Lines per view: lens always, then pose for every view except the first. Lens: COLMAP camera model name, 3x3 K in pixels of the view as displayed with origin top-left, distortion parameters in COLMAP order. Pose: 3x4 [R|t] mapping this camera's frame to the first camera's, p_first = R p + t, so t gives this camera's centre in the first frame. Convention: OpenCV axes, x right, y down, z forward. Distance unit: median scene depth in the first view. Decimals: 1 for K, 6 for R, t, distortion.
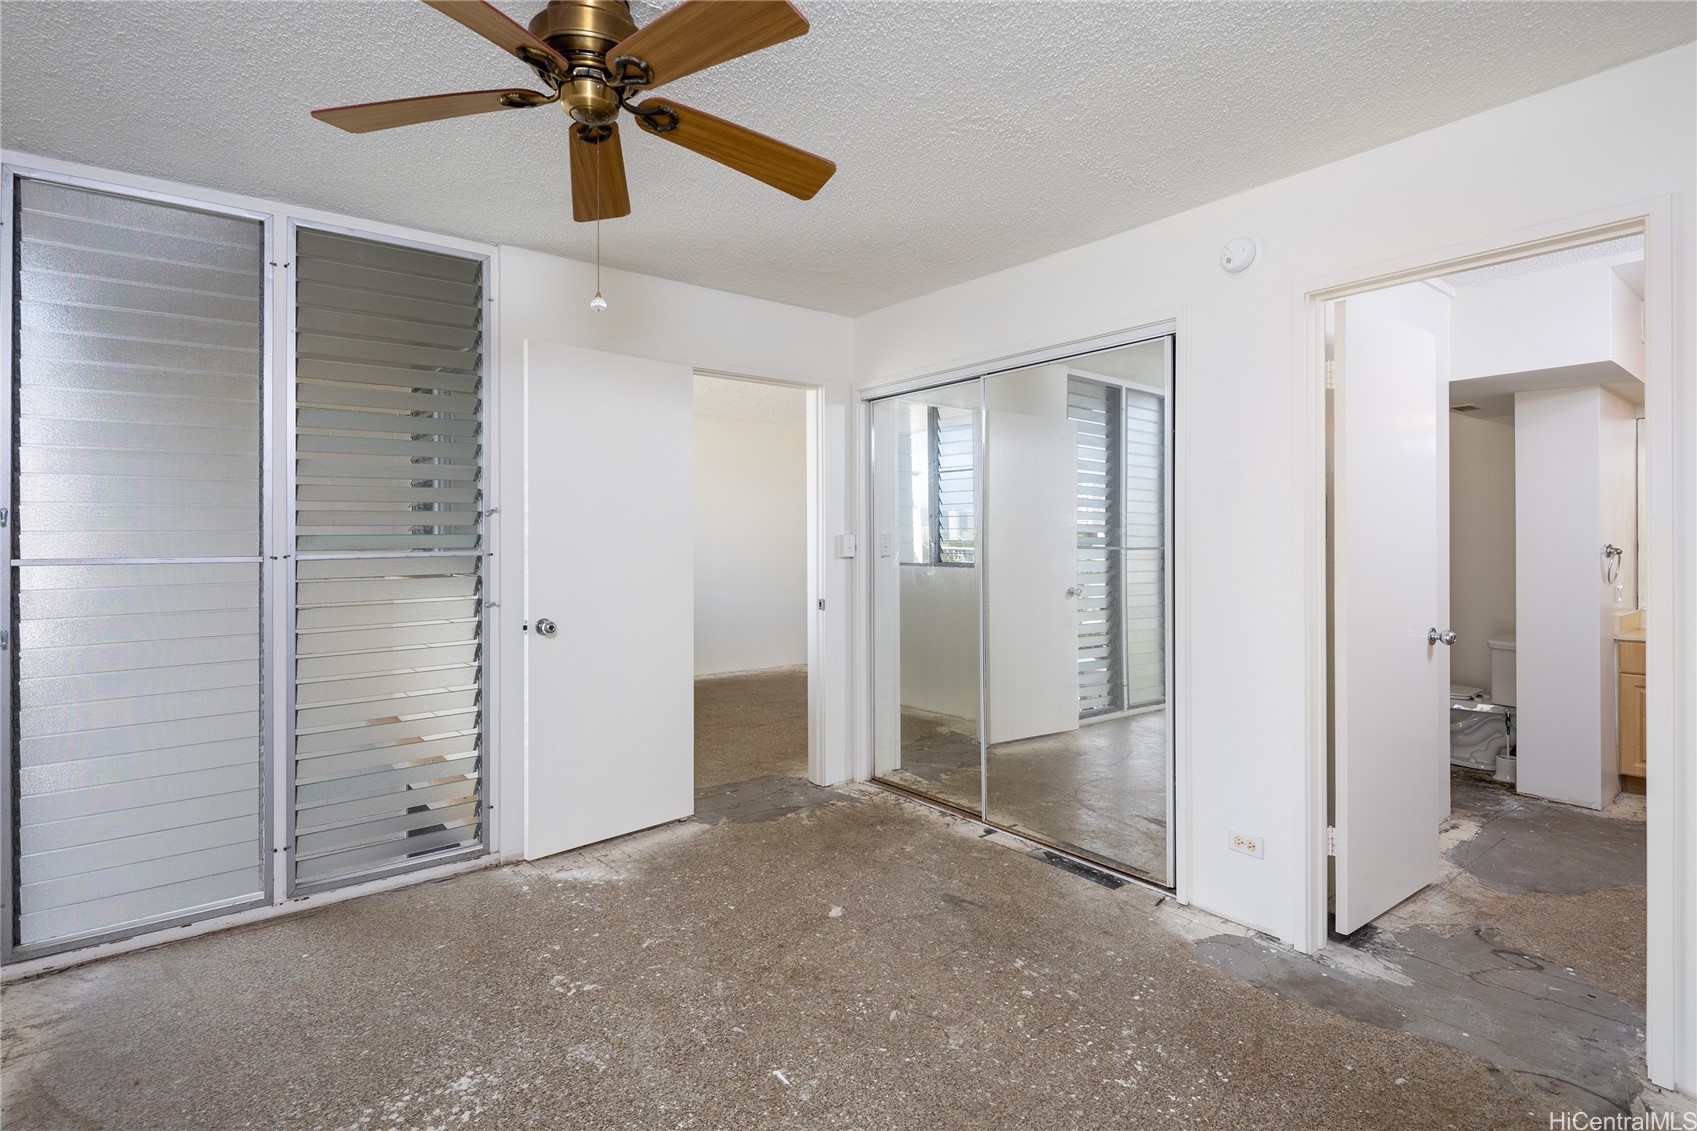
lens RADIAL K [[824.7, 0, 849.3], [0, 824.7, 550.8], [0, 0, 1]] dist [-0.003898, -0.002494]
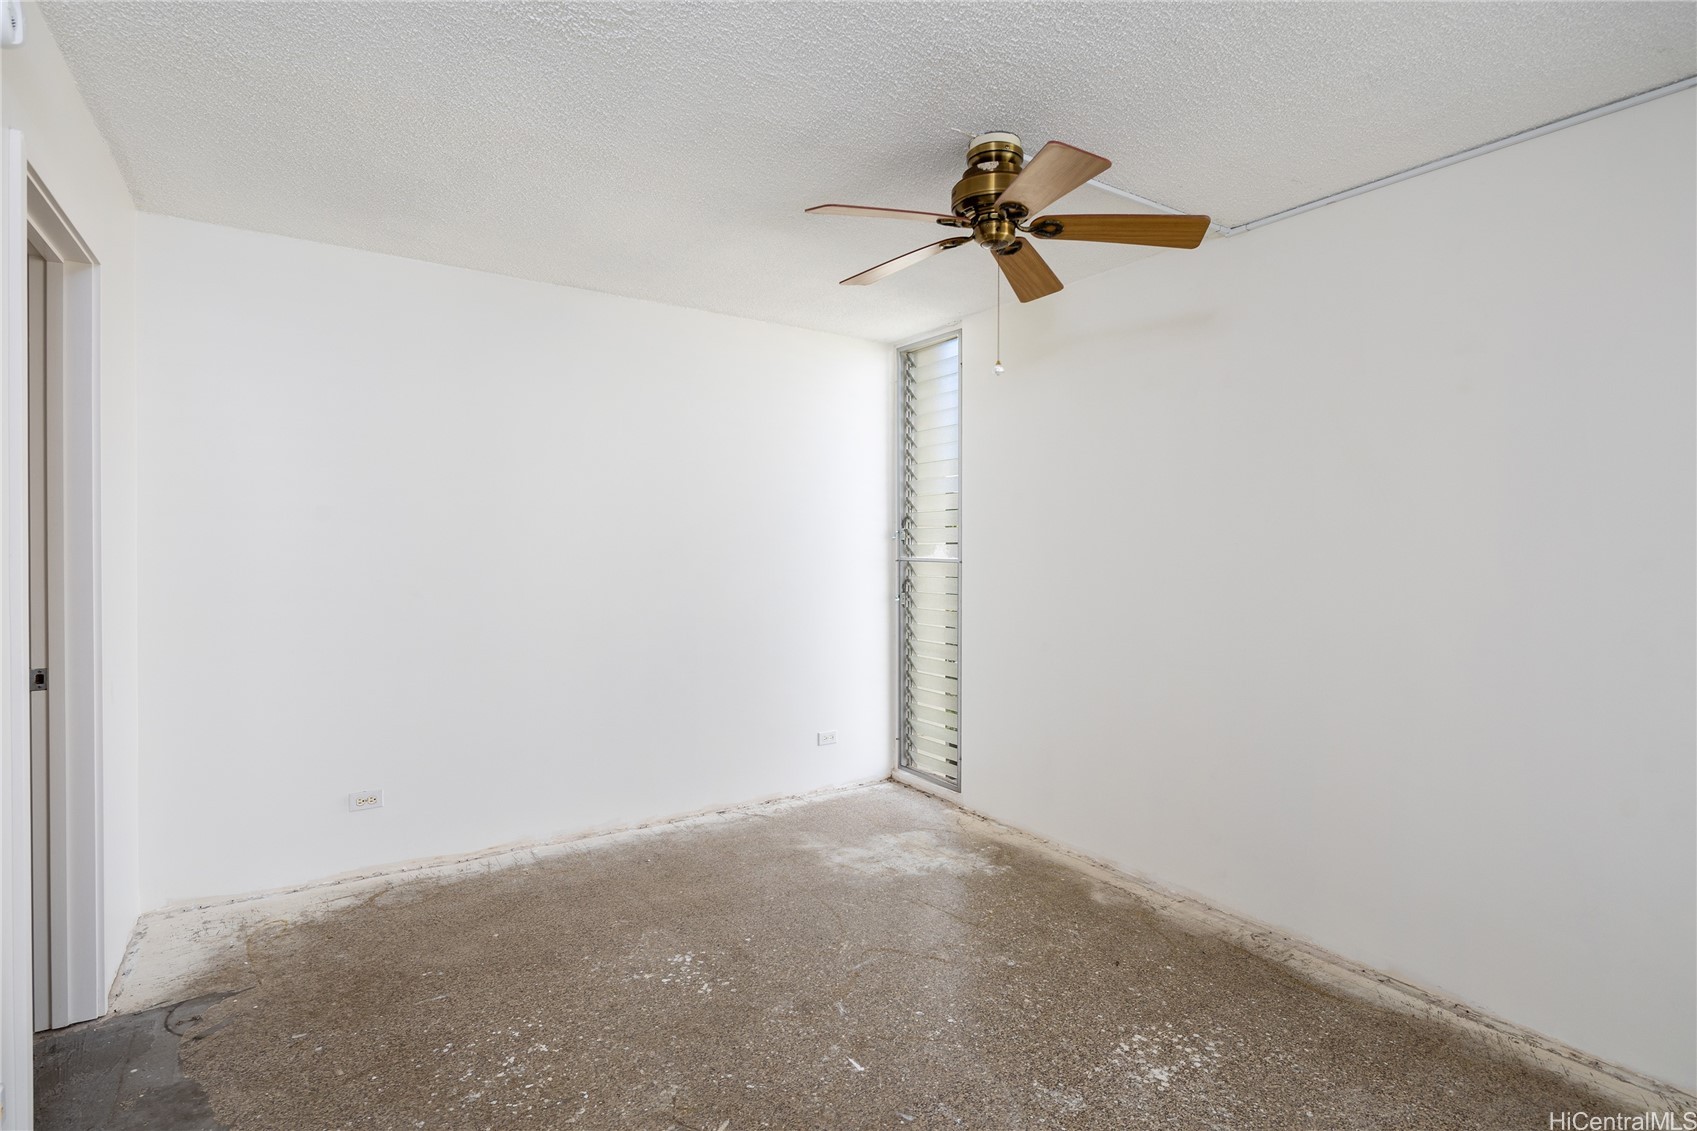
lens RADIAL K [[824.7, 0, 850.0], [0, 824.7, 560.6], [0, 0, 1]] dist [-0.003898, -0.002494]
pose [[-0.997201, -0.008490, 0.074290, -0.146439], [-0.006639, 0.999662, 0.025129, -0.028089], [-0.074478, 0.024566, -0.996920, 2.019979]]
